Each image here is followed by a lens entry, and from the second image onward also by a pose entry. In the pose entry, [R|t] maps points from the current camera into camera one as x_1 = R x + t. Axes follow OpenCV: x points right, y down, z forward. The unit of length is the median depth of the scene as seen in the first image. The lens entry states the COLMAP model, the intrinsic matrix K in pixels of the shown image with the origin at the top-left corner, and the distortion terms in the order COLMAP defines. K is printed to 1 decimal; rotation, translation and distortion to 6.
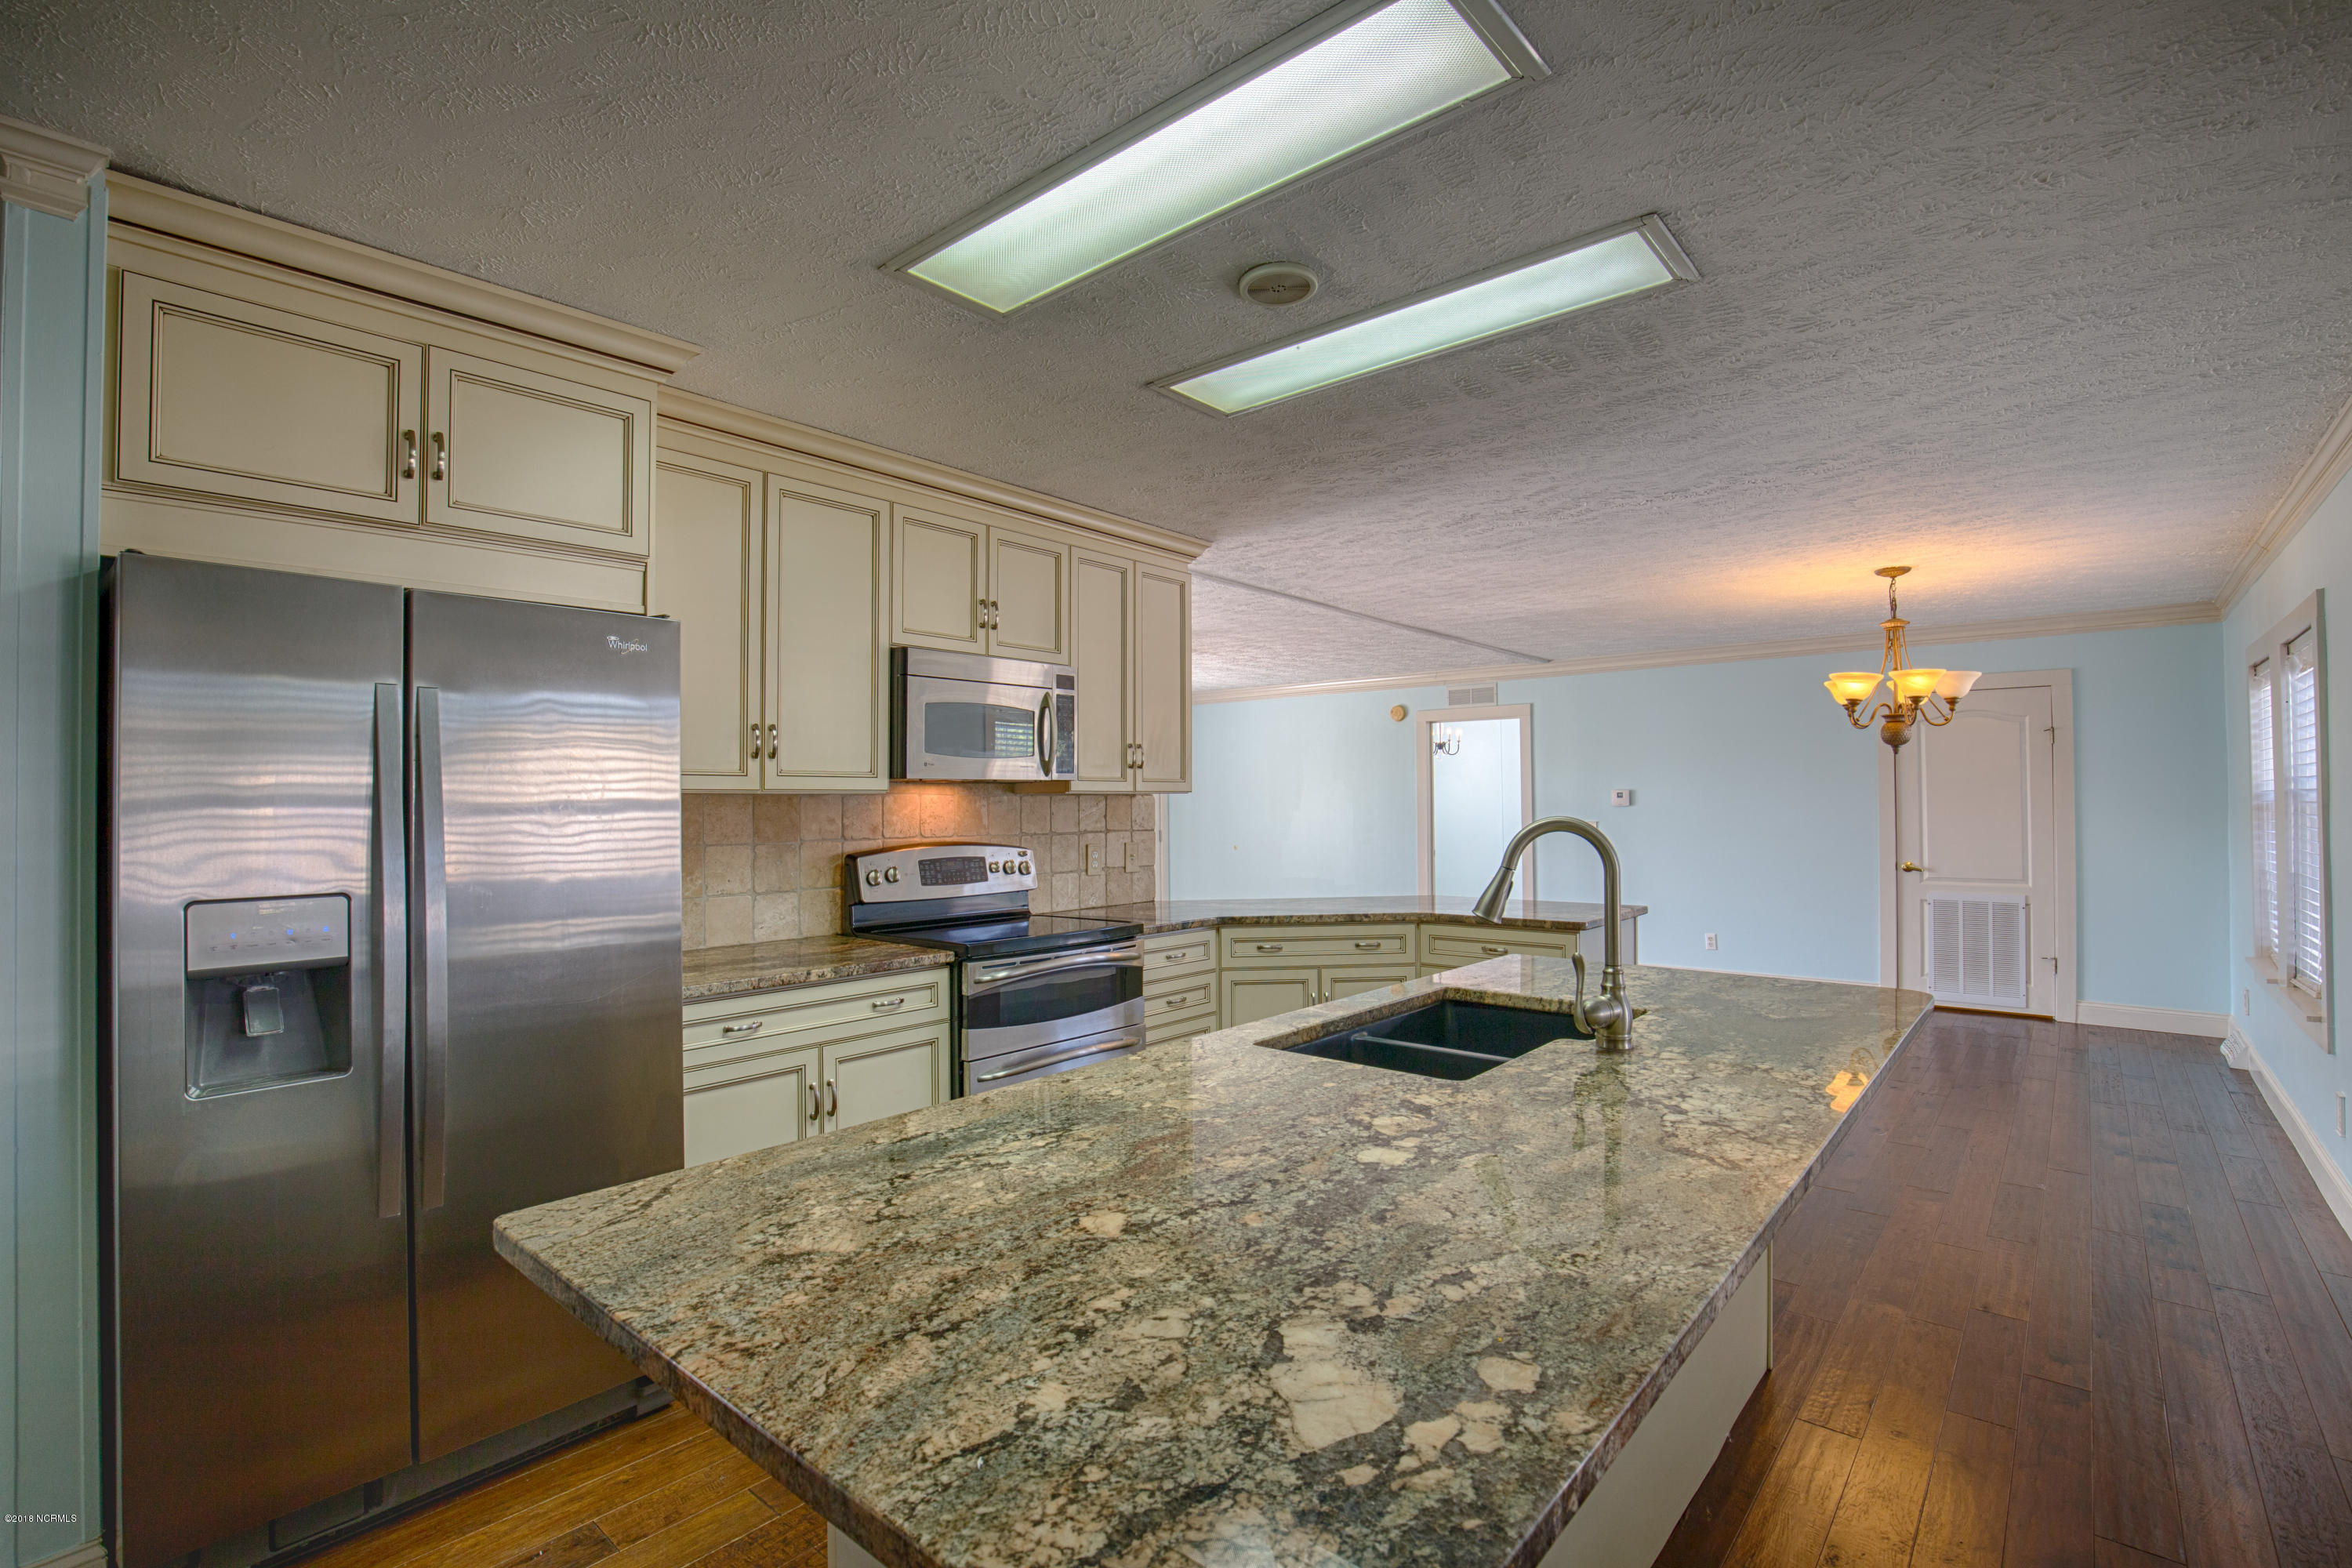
lens RADIAL K [[1073.9, 0, 1169.1], [0, 1073.9, 790.1], [0, 0, 1]] dist [-0.022872, 0.003444]
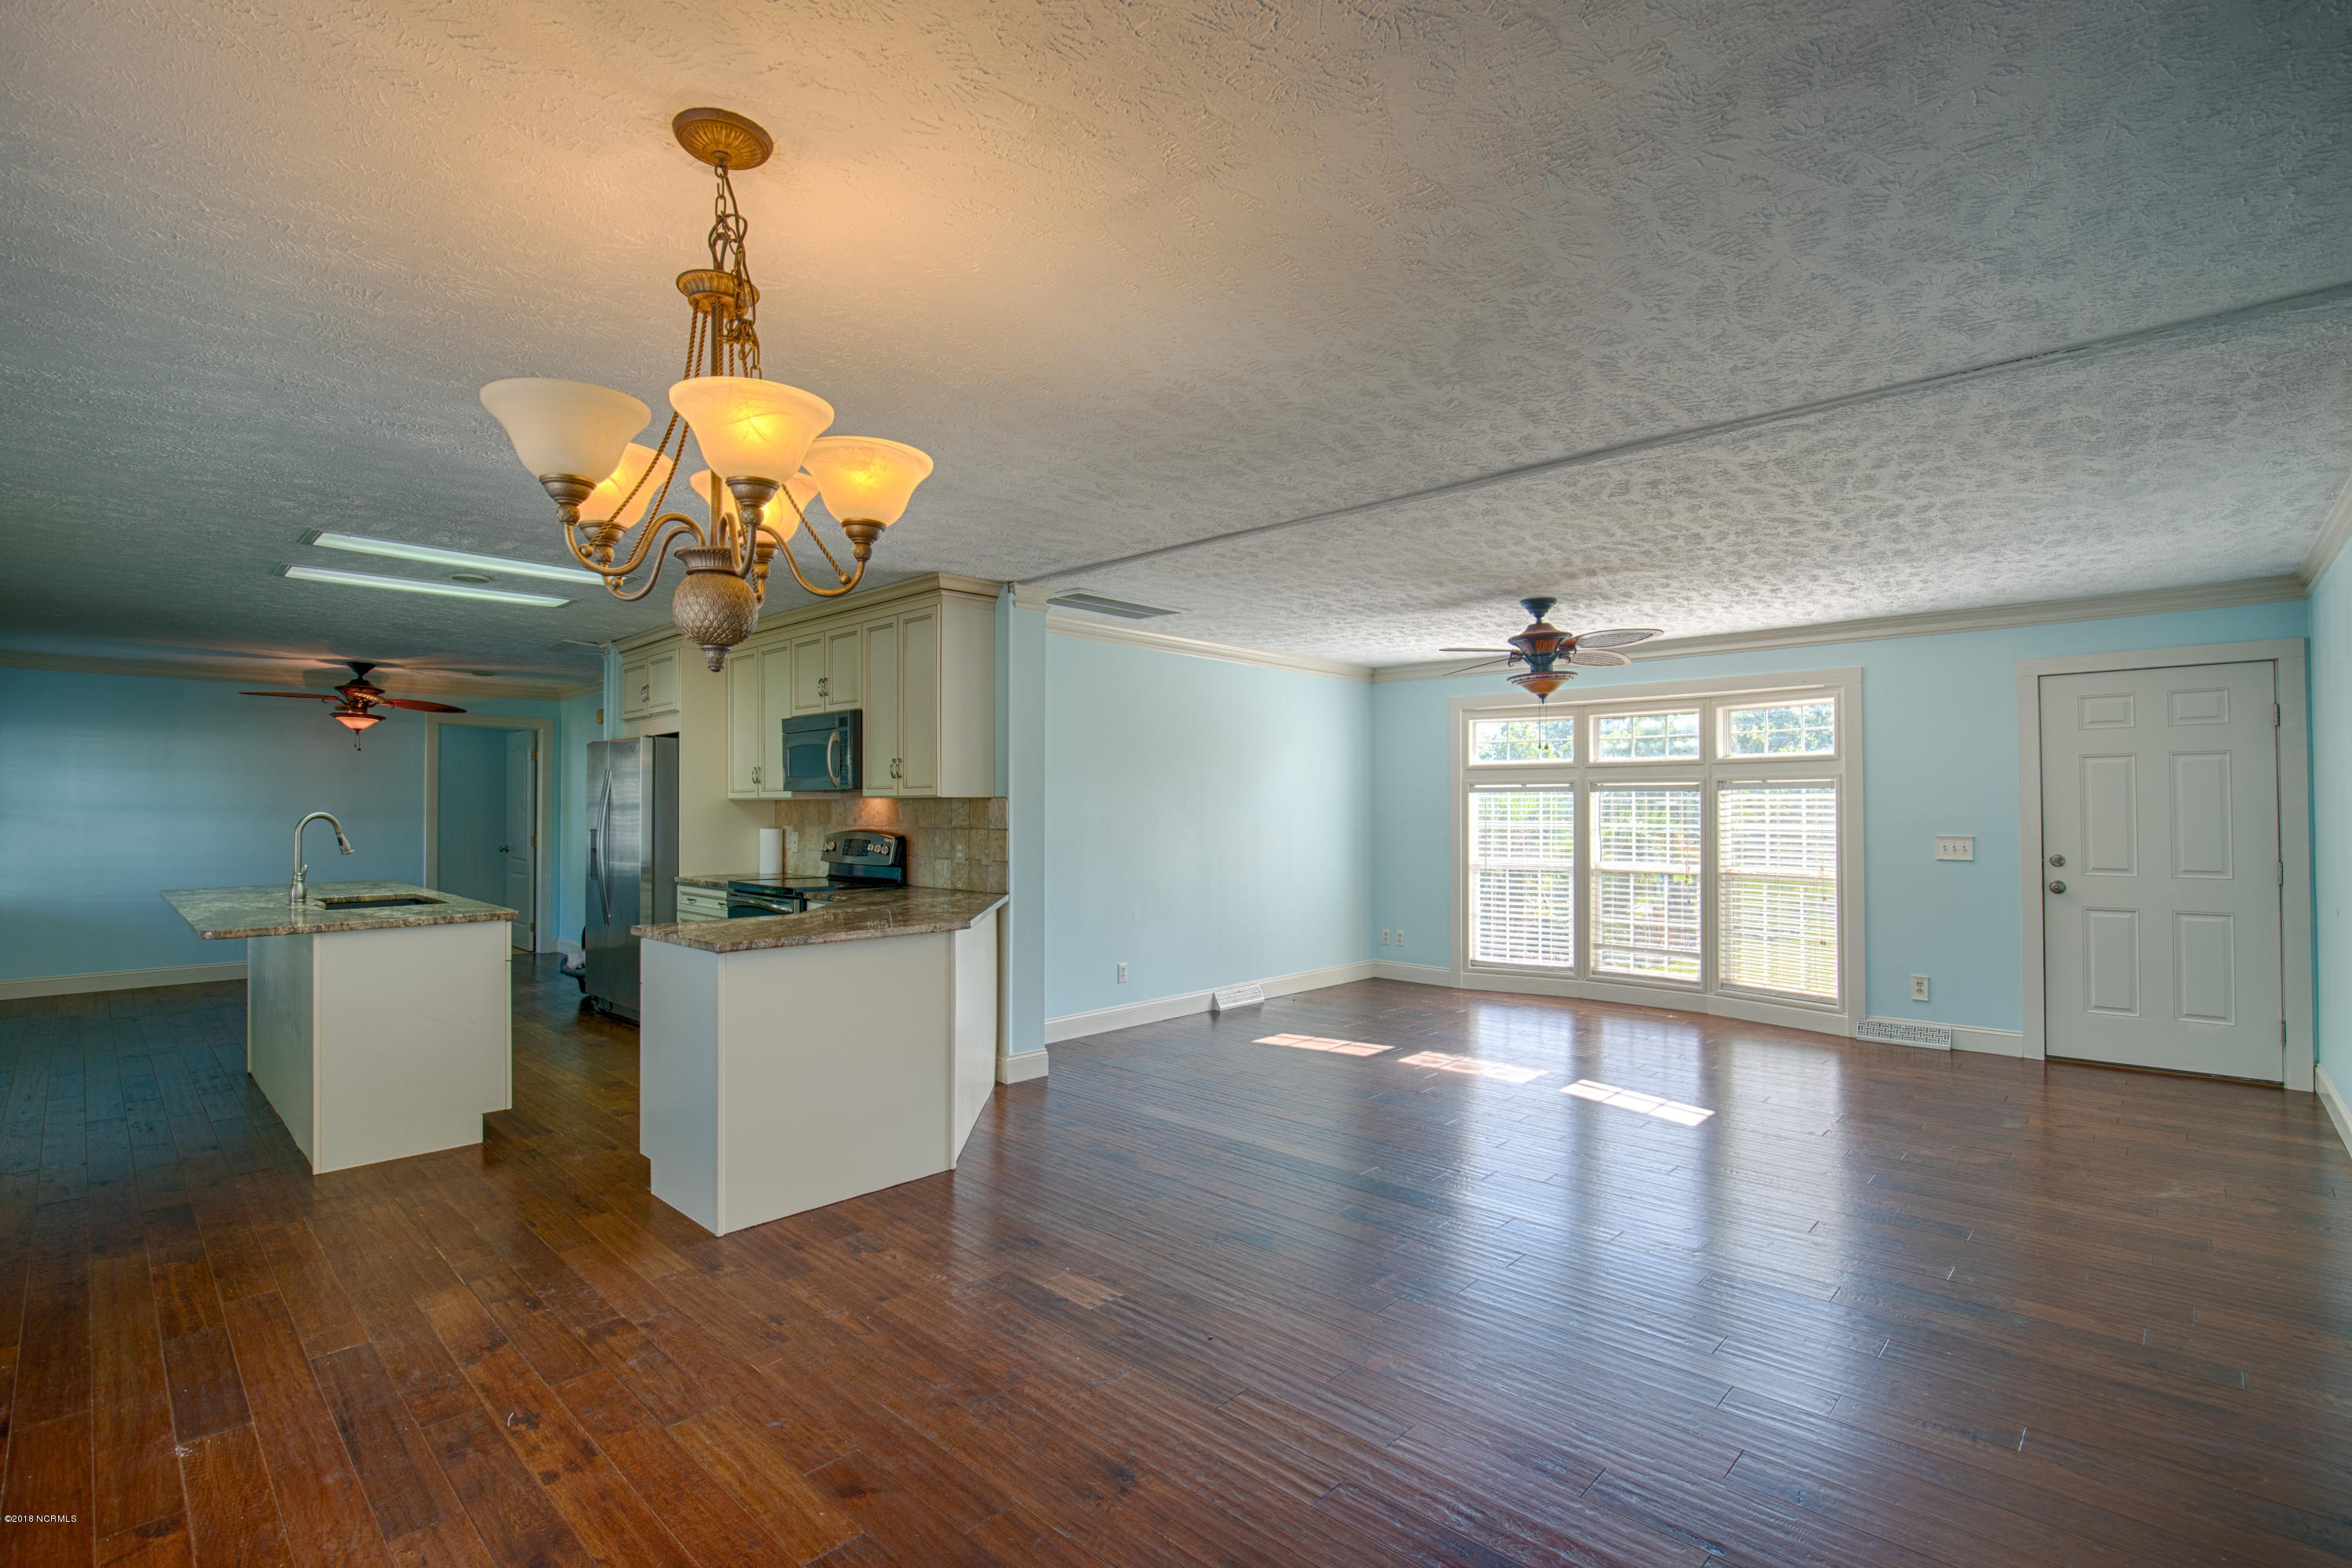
lens RADIAL K [[1073.9, 0, 1160.7], [0, 1073.9, 788.9], [0, 0, 1]] dist [-0.022872, 0.003444]
pose [[-0.054099, -0.009242, -0.998493, 1.245130], [0.014719, 0.999841, -0.010052, 0.010626], [0.998427, -0.015241, -0.053954, 1.409089]]
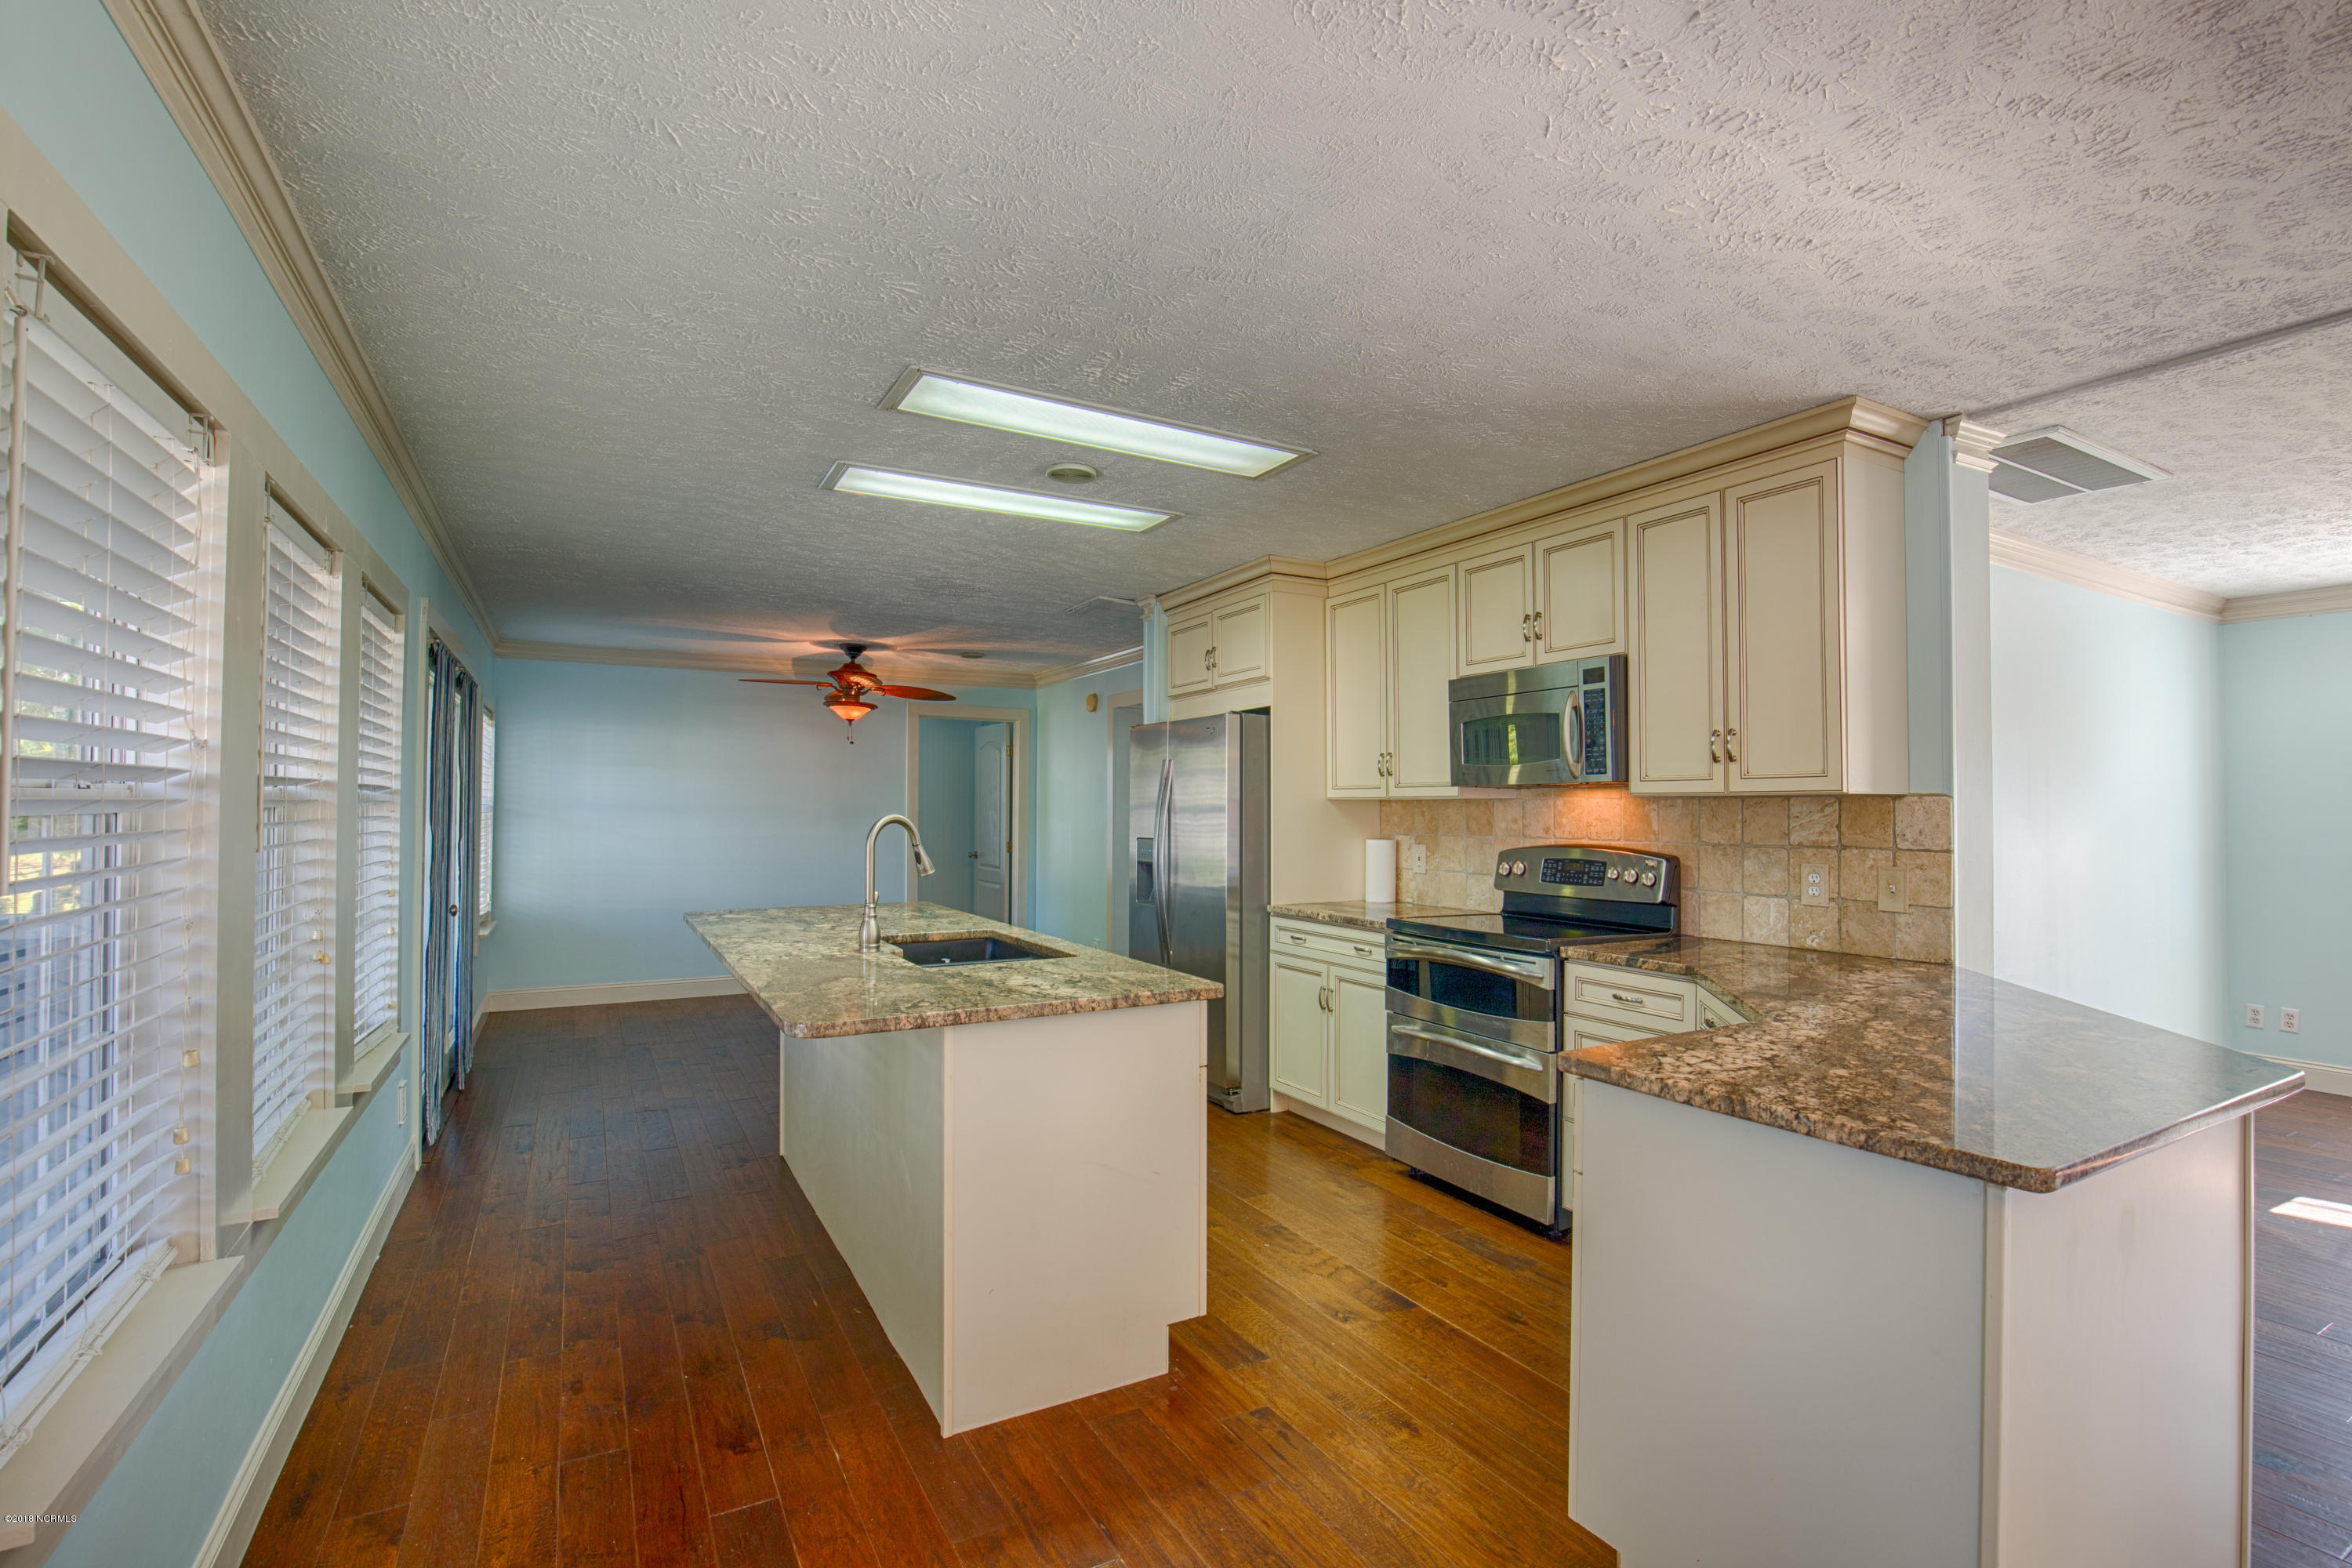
lens RADIAL K [[1073.9, 0, 1182.2], [0, 1073.9, 790.3], [0, 0, 1]] dist [-0.022872, 0.003444]
pose [[-0.334879, -0.012423, -0.942179, 0.828230], [0.009958, 0.999811, -0.016722, 0.009166], [0.942208, -0.014982, -0.334692, 0.909924]]
